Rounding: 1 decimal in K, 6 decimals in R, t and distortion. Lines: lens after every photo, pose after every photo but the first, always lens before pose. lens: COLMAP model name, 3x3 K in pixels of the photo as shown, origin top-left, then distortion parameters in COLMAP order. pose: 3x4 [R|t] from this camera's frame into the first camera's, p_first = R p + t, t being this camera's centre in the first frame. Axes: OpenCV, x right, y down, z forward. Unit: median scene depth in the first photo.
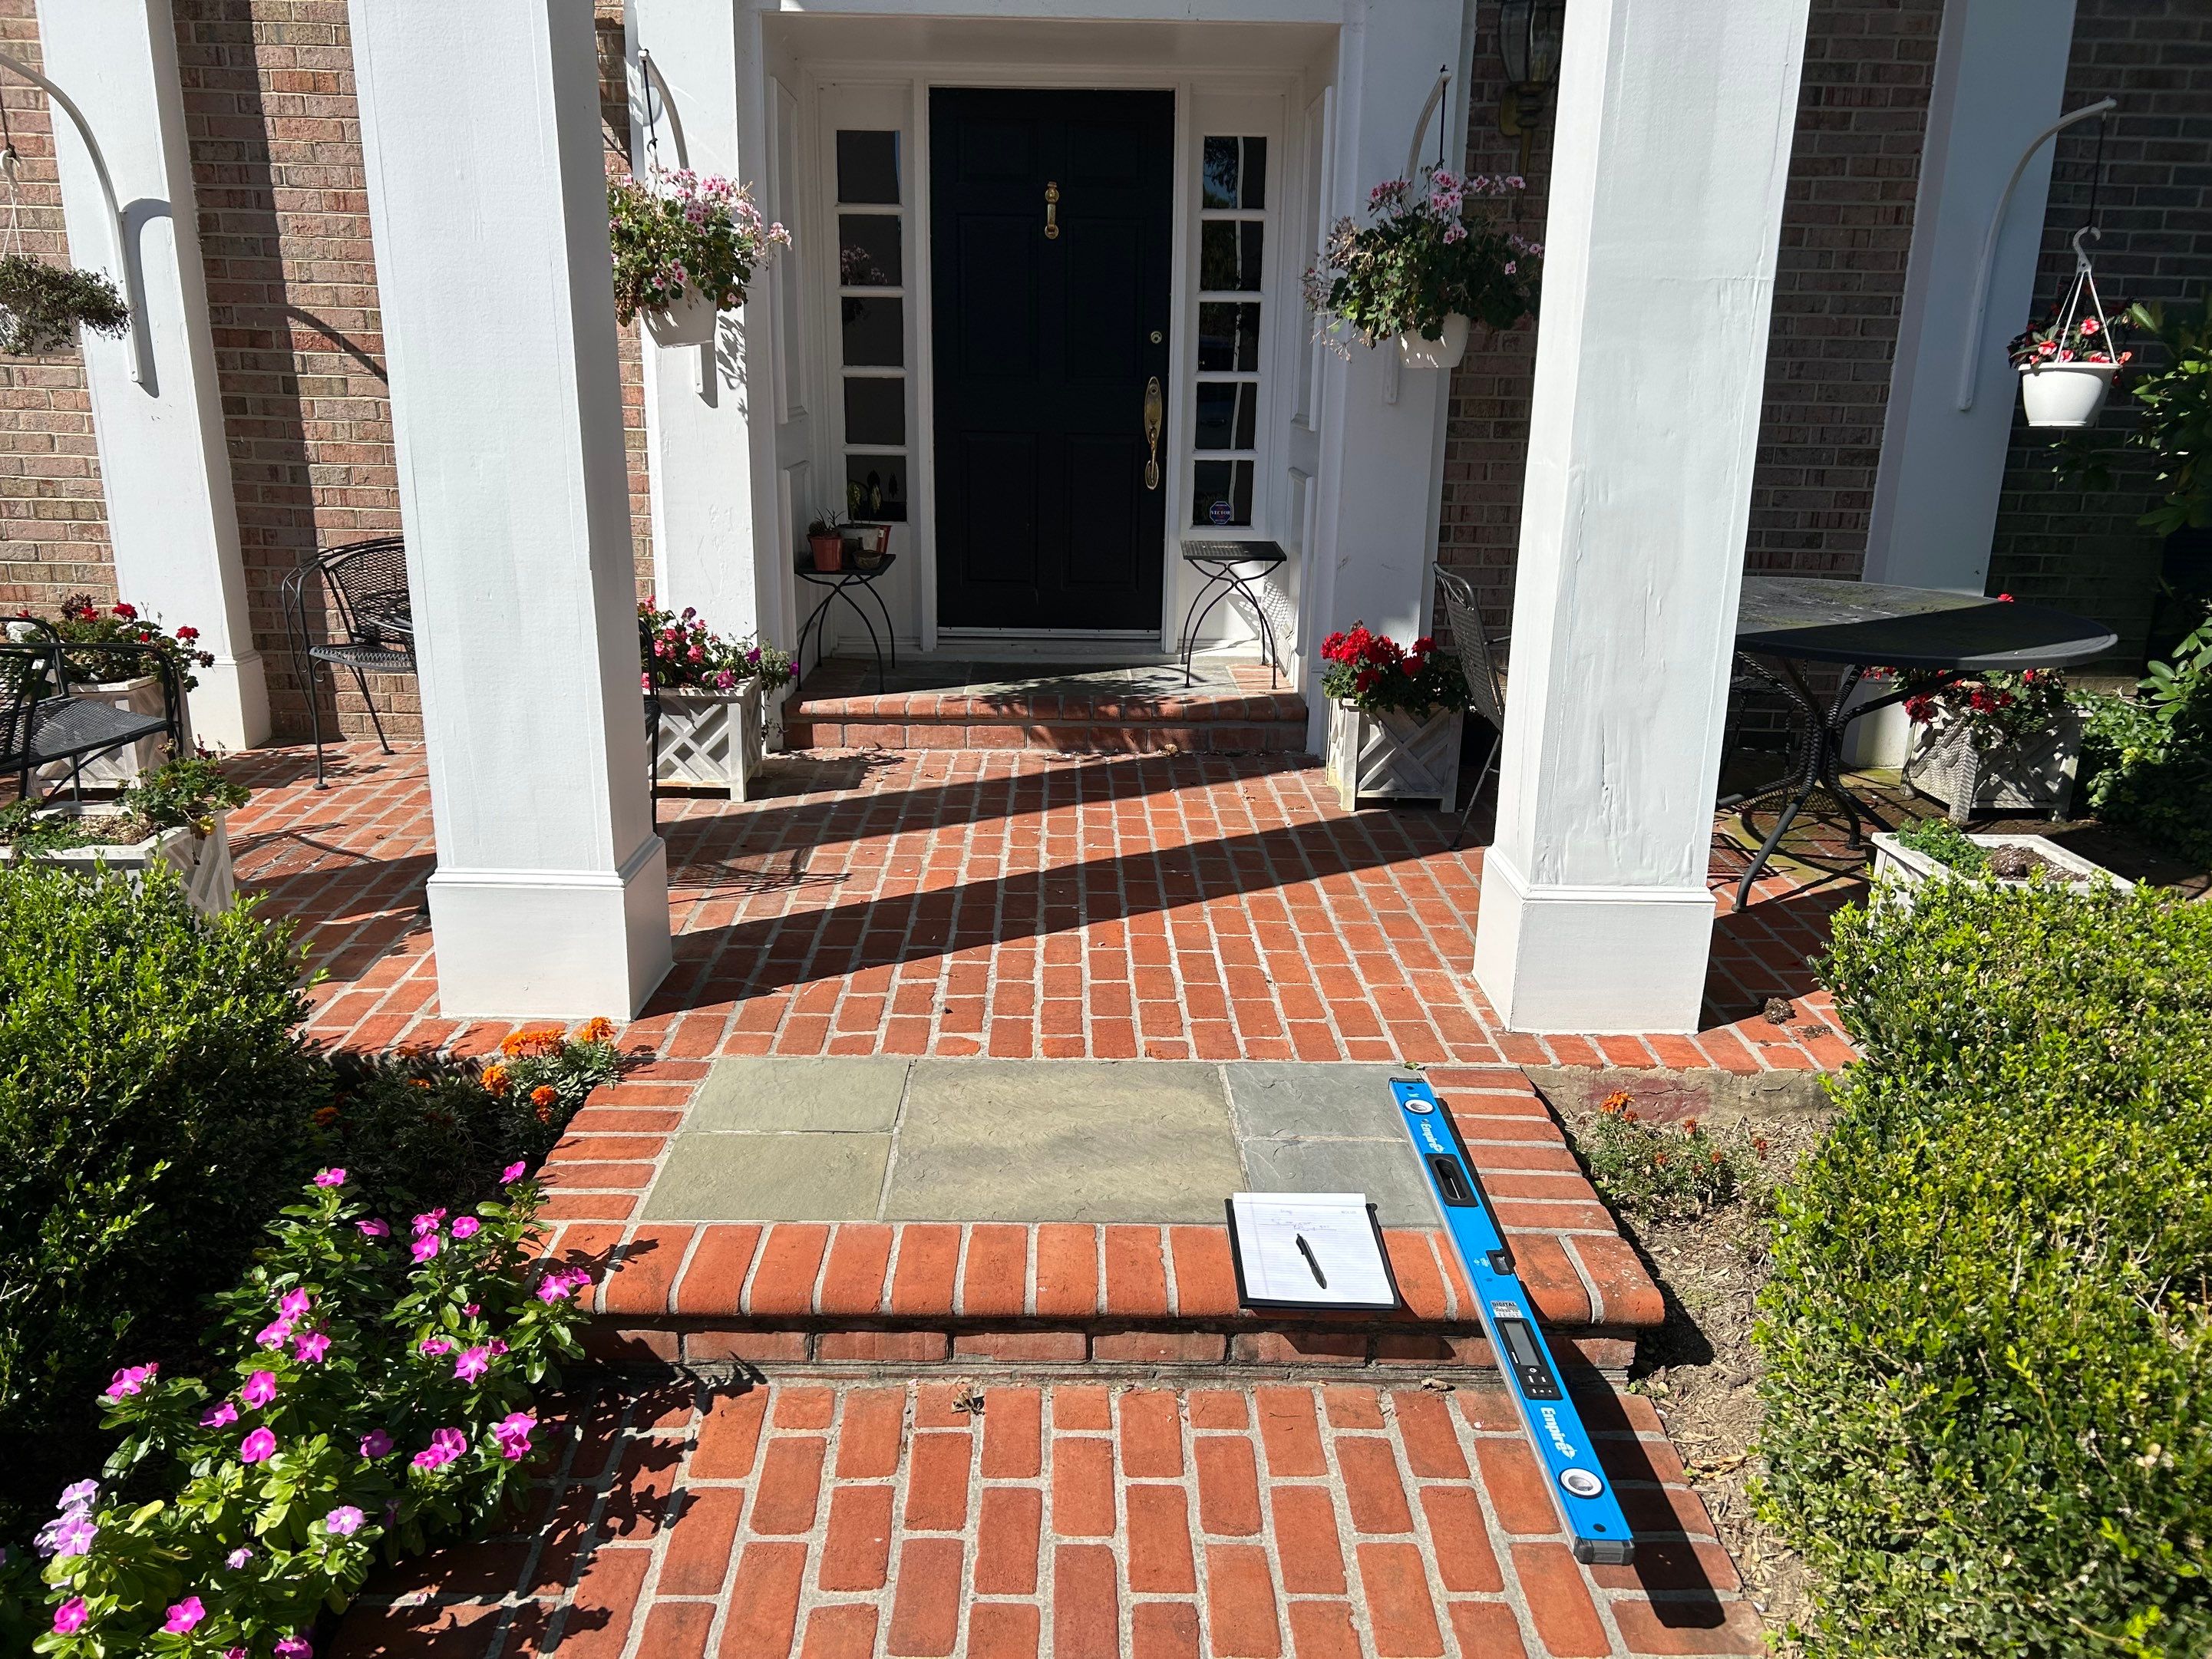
lens RADIAL K [[1698.4, 0, 1093.5], [0, 1698.4, 853.1], [0, 0, 1]] dist [0.061360, -0.089531]
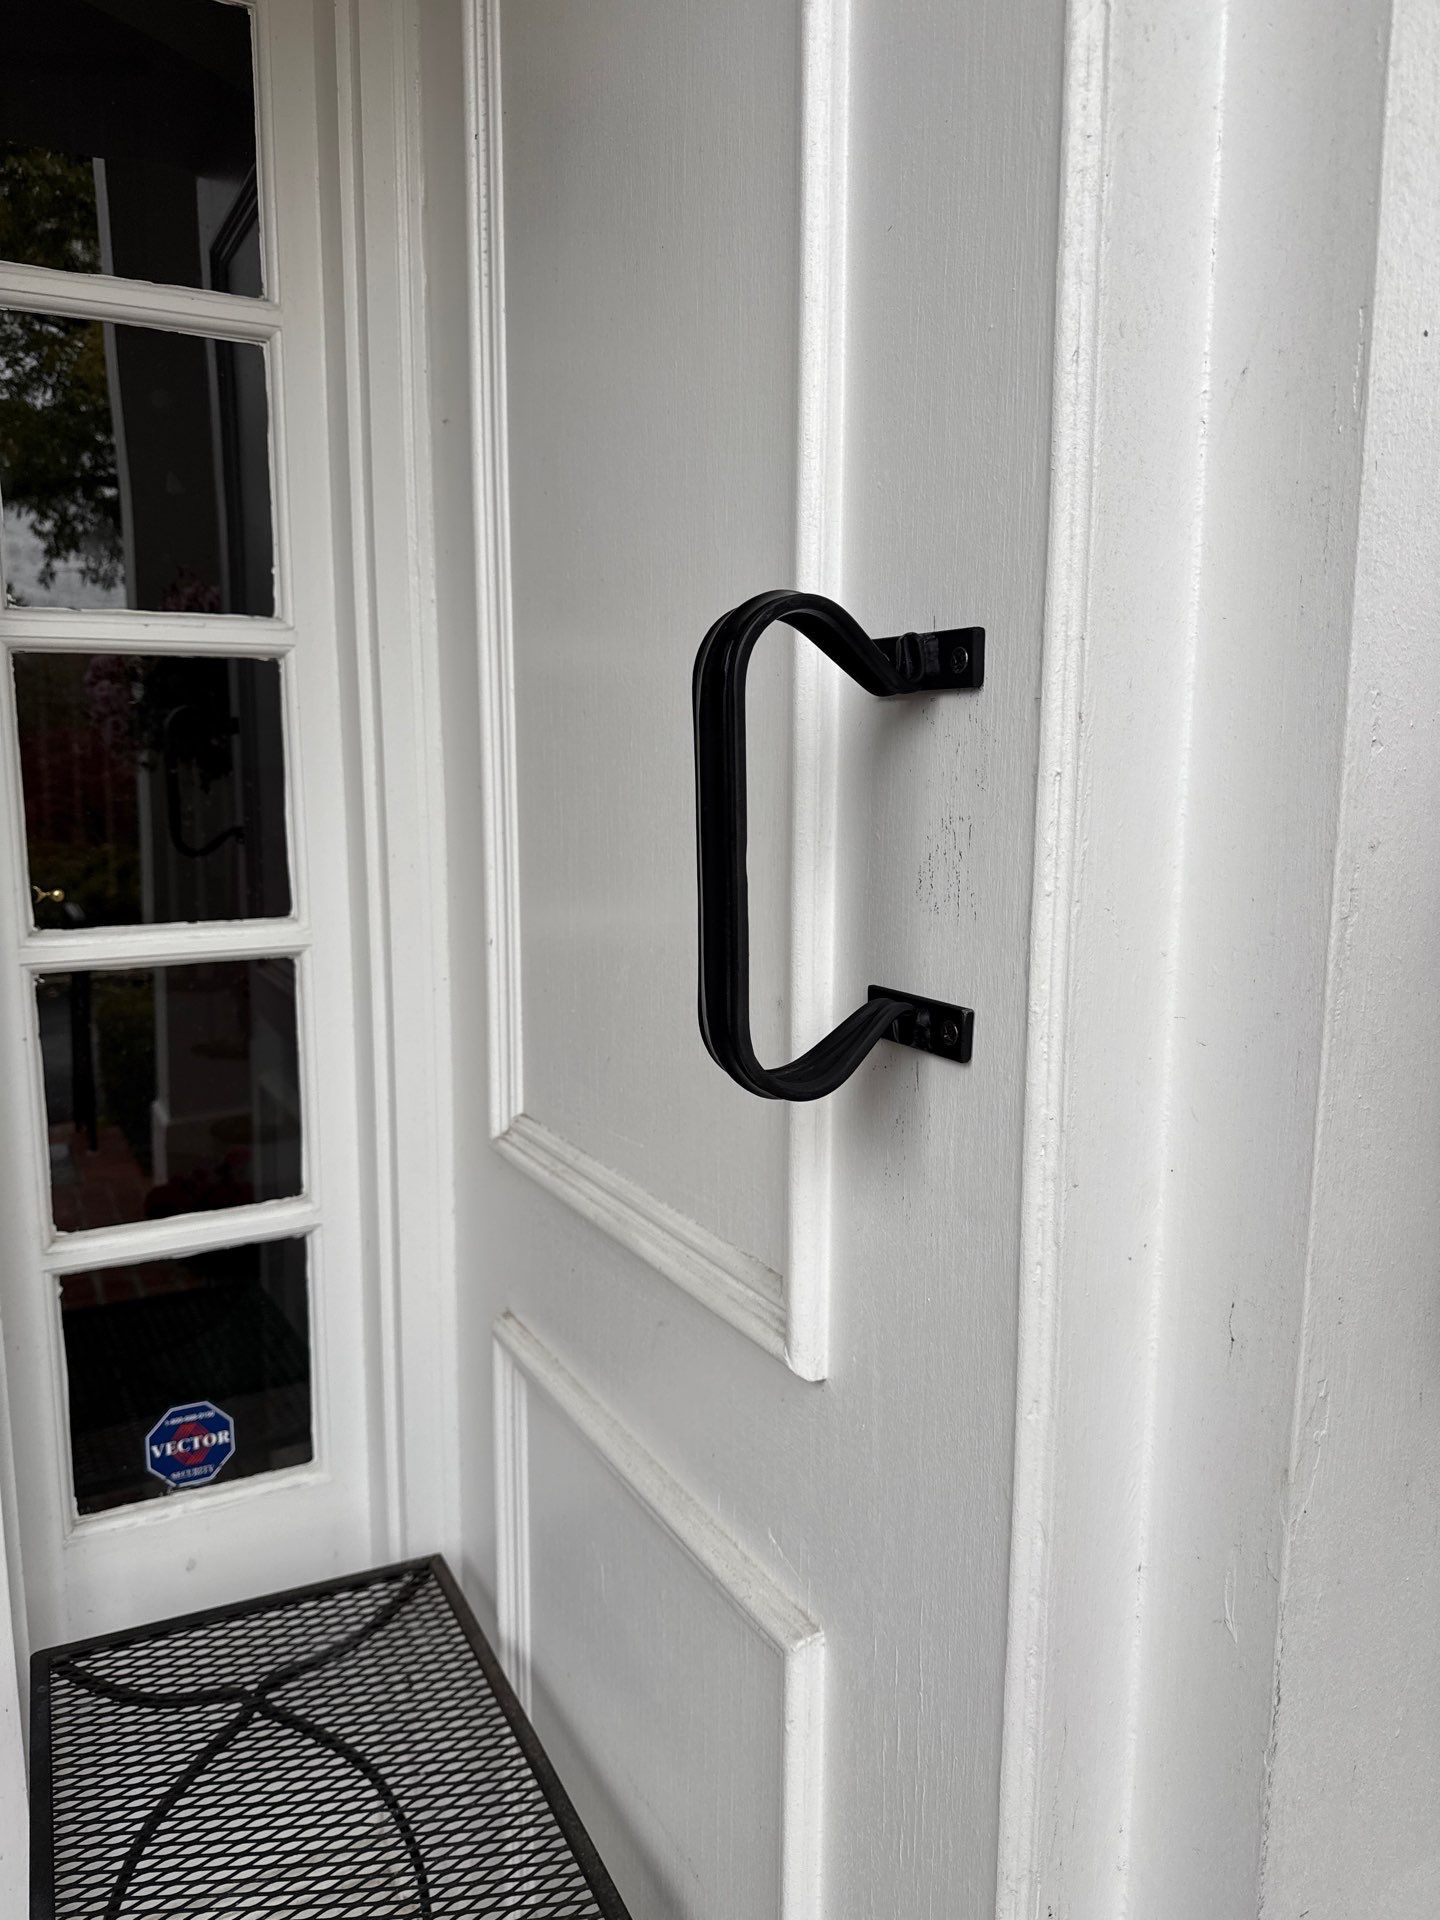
lens RADIAL K [[1363.1, 0, 714.1], [0, 1363.1, 978.2], [0, 0, 1]] dist [0.166697, -0.344762]
pose [[0.877489, -0.090030, 0.471071, 0.065257], [0.147752, 0.985196, -0.086939, -0.302732], [-0.456270, 0.145889, 0.877801, 0.971892]]
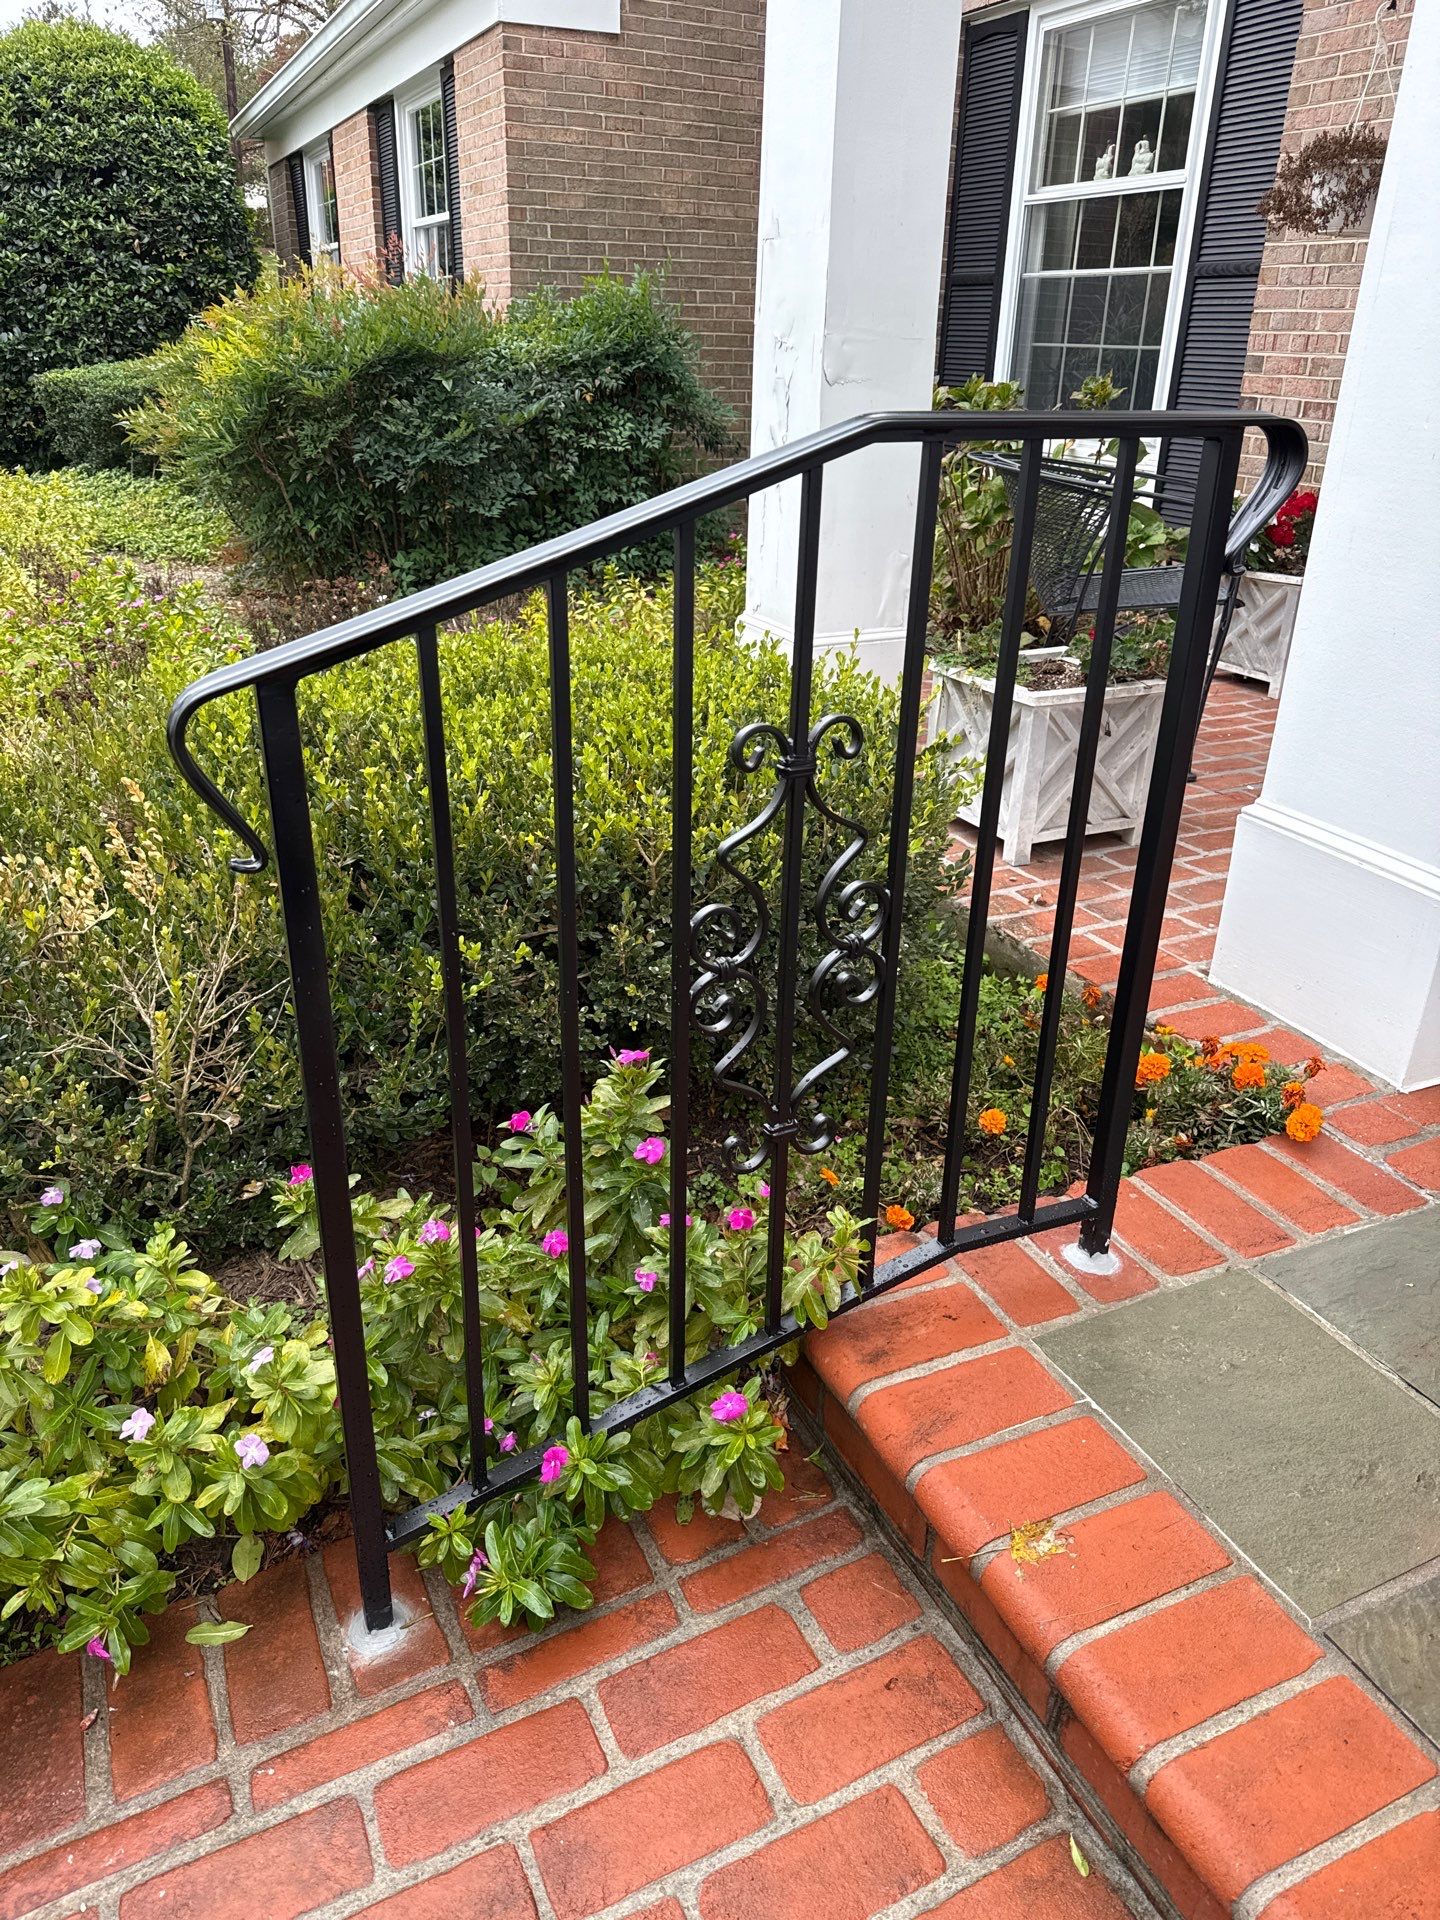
lens RADIAL K [[1316.8, 0, 714.8], [0, 1316.8, 949.4], [0, 0, 1]] dist [0.121808, -0.149427]
pose [[0.403167, 0.369199, -0.837346, 0.038283], [-0.274357, 0.921681, 0.274286, -0.020522], [0.873032, 0.119149, 0.472884, 0.340236]]
